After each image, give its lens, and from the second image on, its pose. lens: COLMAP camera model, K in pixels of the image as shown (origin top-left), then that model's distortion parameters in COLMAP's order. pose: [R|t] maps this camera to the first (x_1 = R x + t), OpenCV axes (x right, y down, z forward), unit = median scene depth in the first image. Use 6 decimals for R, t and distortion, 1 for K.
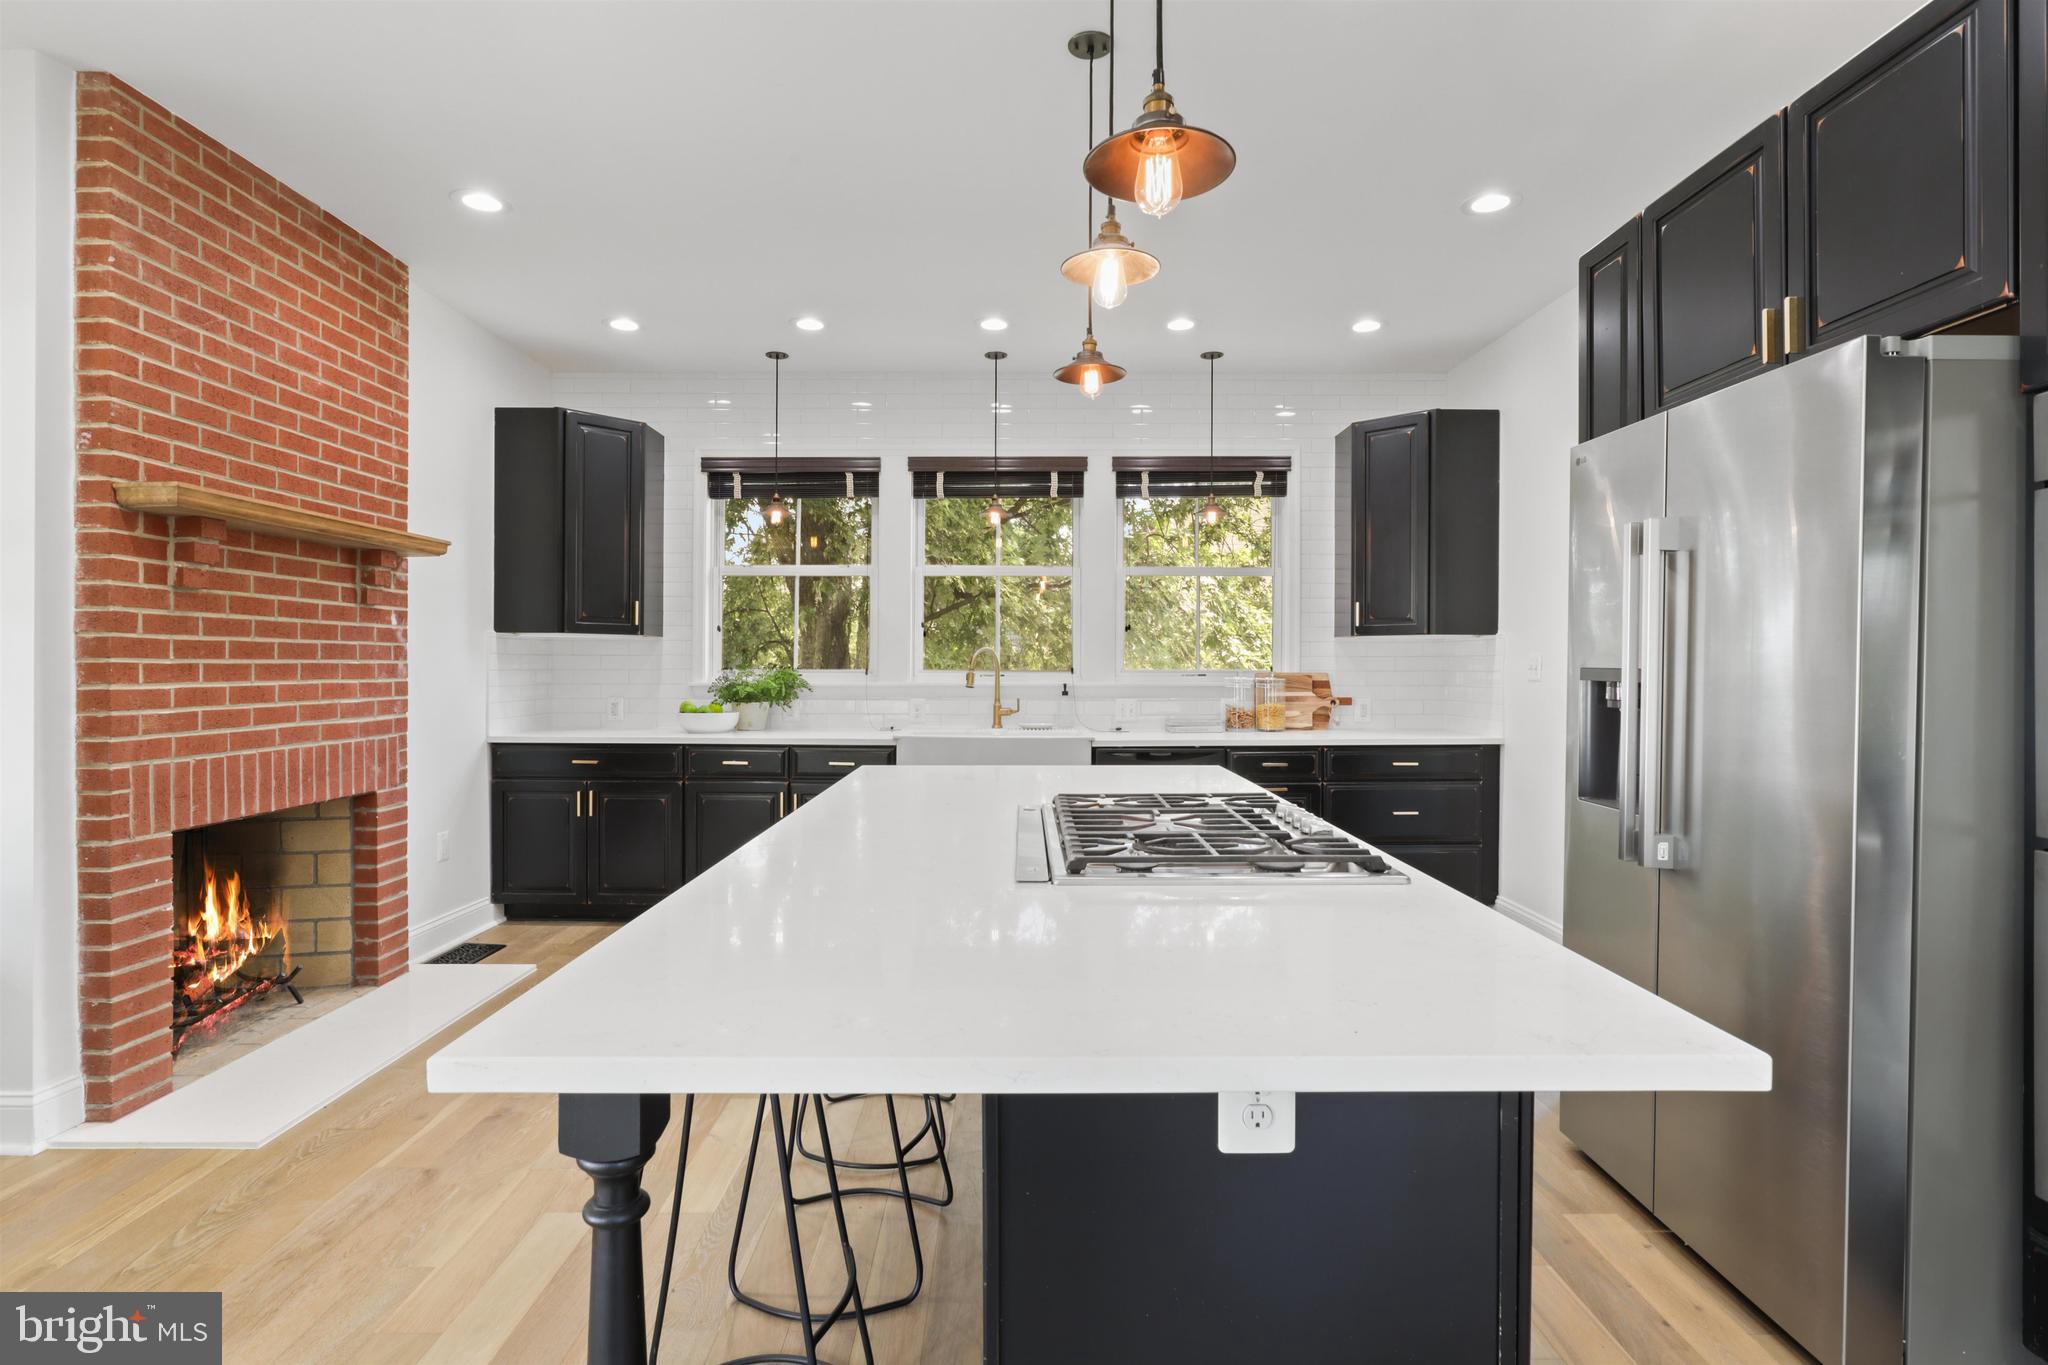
lens RADIAL K [[1029.4, 0, 1022.9], [0, 1029.4, 674.3], [0, 0, 1]] dist [-0.010069, 0.006560]
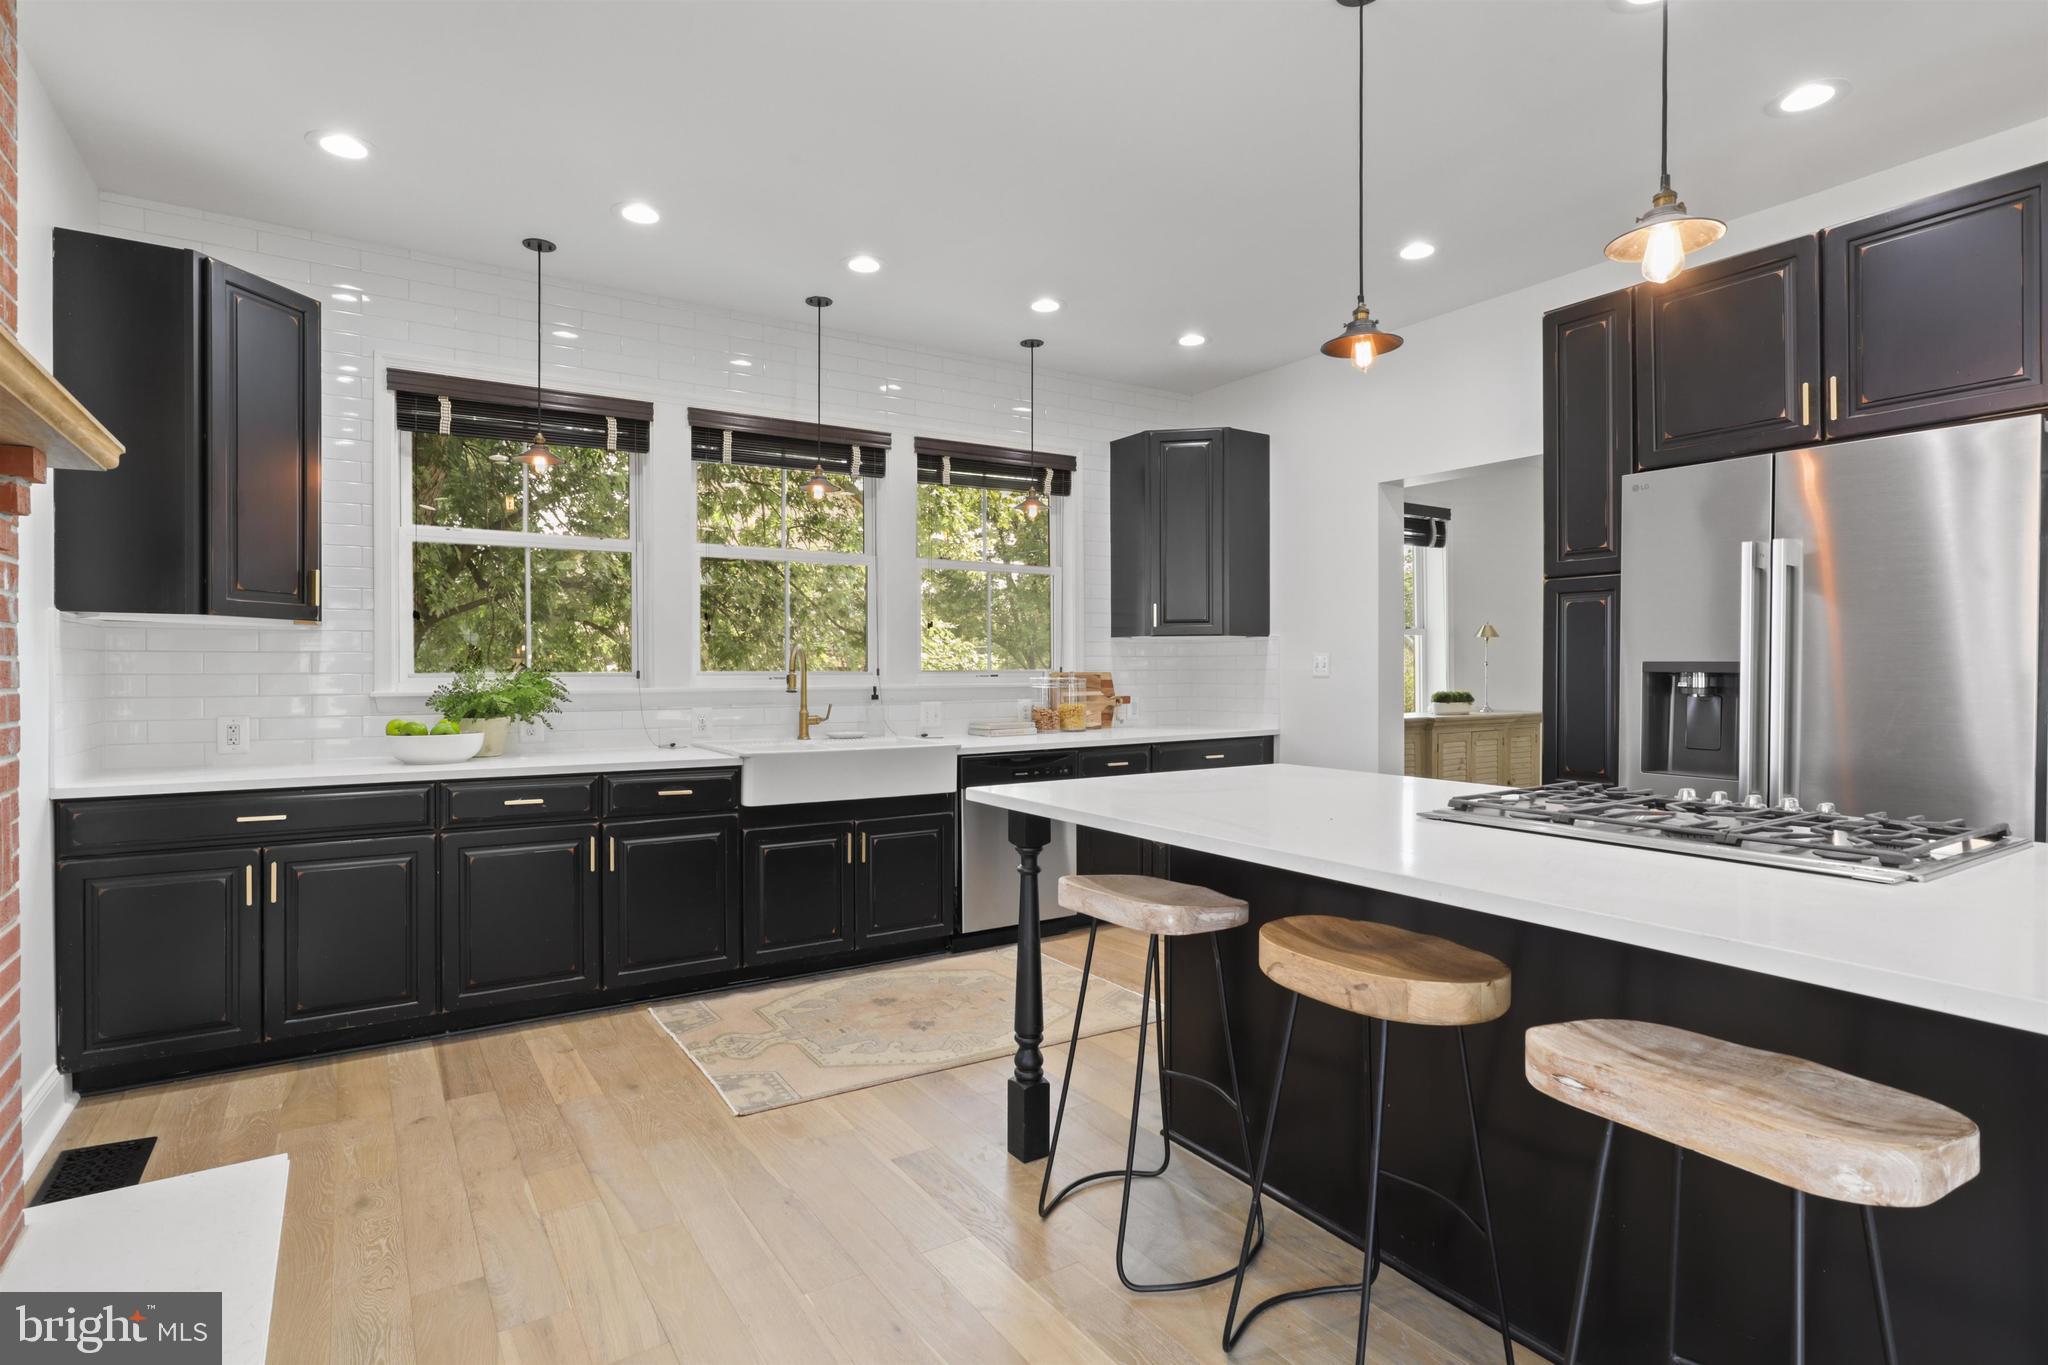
lens RADIAL K [[1029.4, 0, 1024.5], [0, 1029.4, 671.0], [0, 0, 1]] dist [-0.010069, 0.006560]
pose [[0.841009, -0.005780, 0.540991, -0.431743], [0.009360, 0.999949, -0.003866, 0.000677], [-0.540941, 0.008315, 0.841020, 0.242900]]
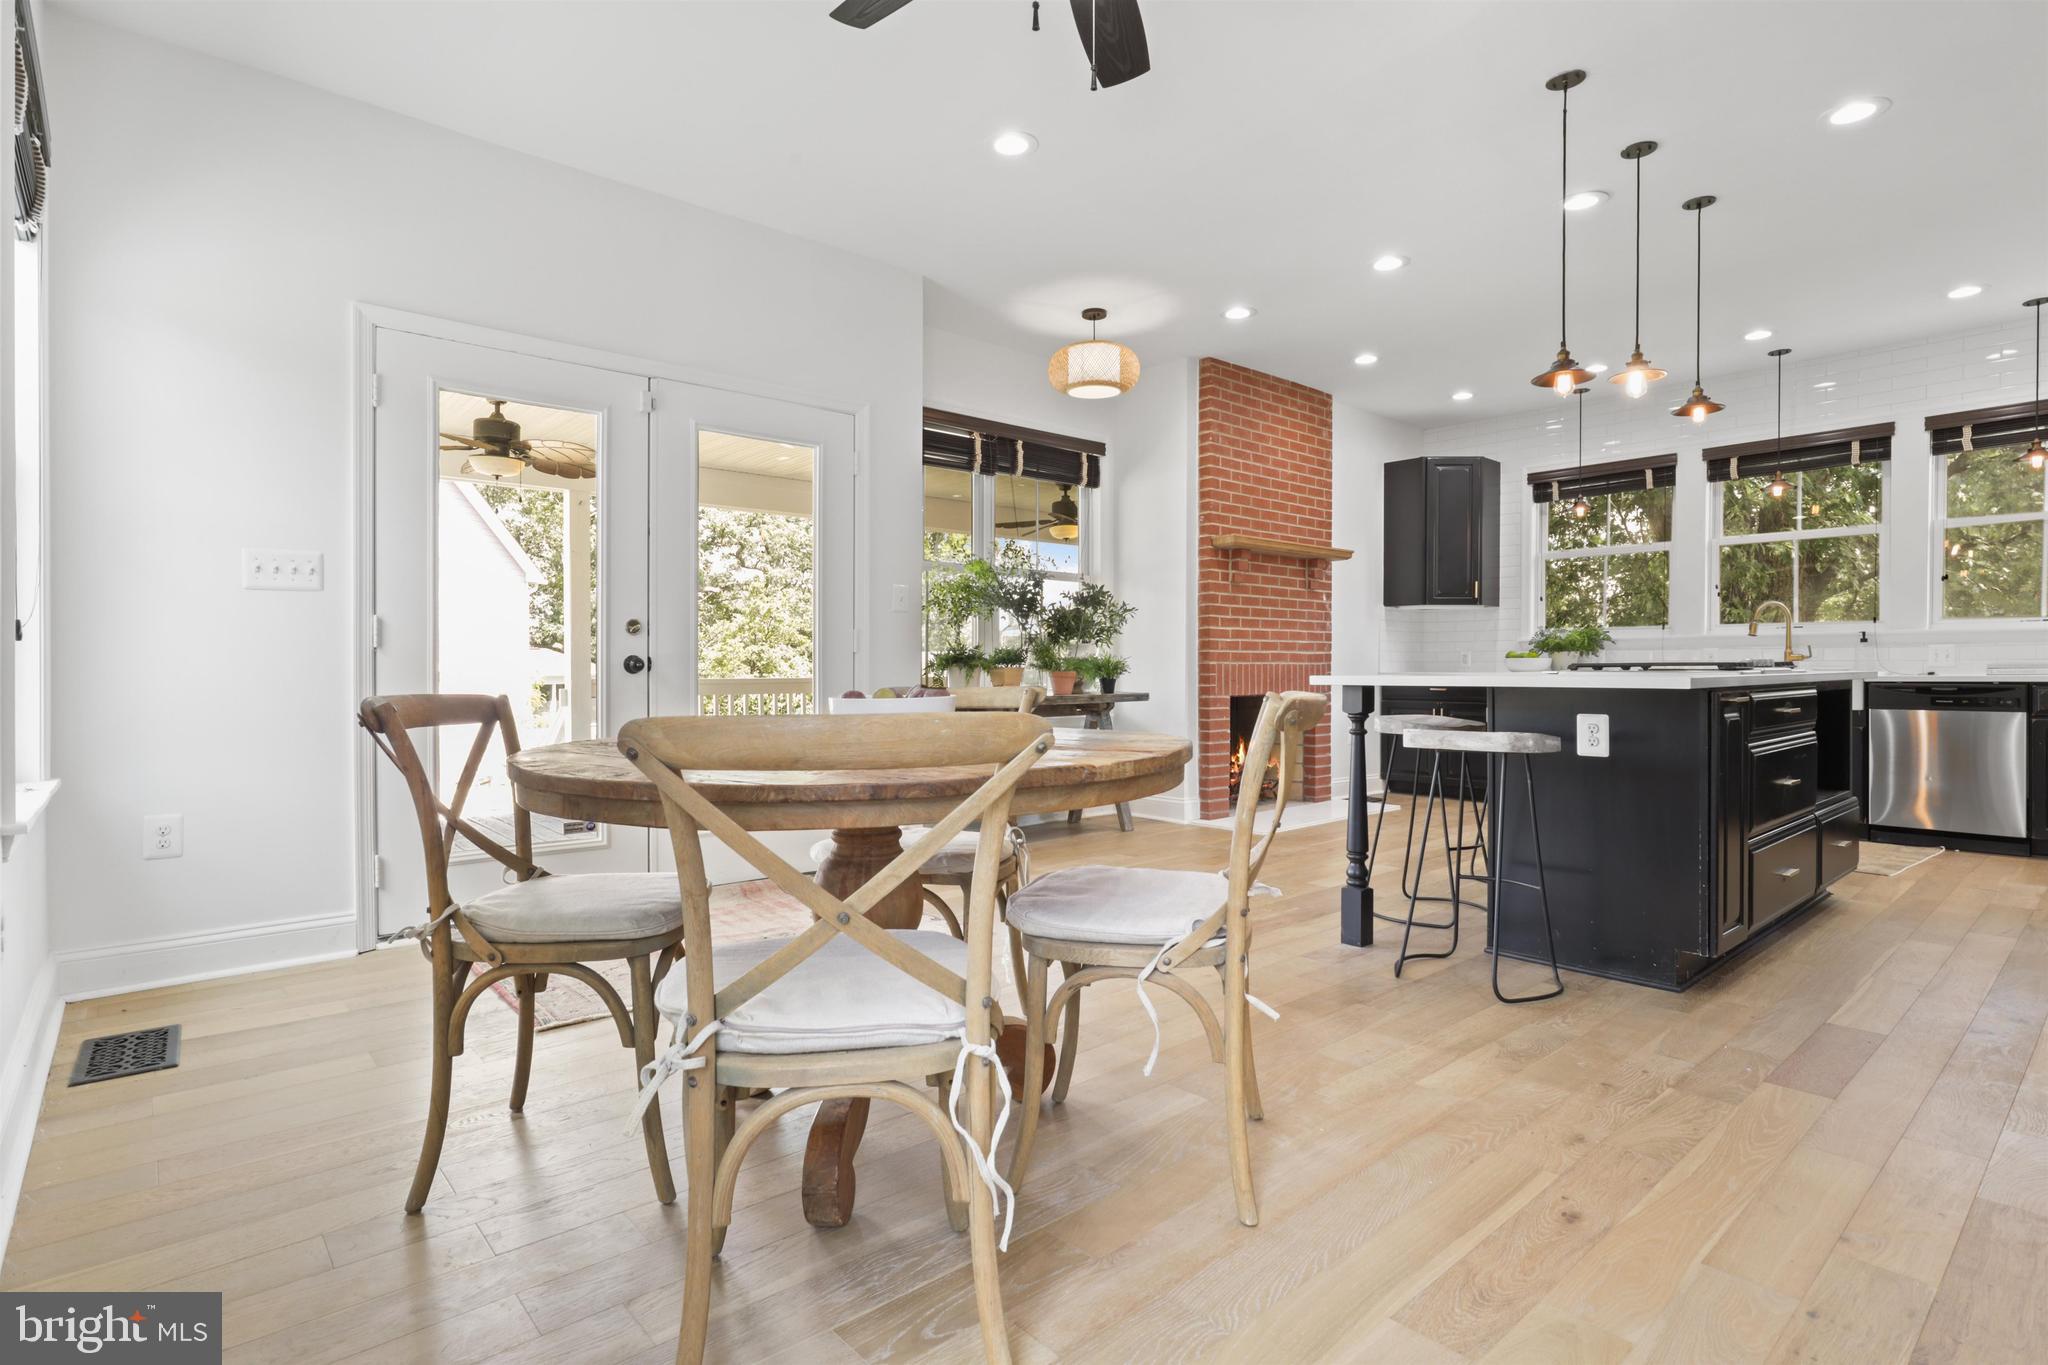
lens RADIAL K [[1029.4, 0, 1033.7], [0, 1029.4, 673.1], [0, 0, 1]] dist [-0.010069, 0.006560]
pose [[0.664214, 0.001032, -0.747542, 0.355662], [-0.004278, 0.999988, -0.002421, 0.078150], [0.747530, 0.004806, 0.664210, -0.516613]]
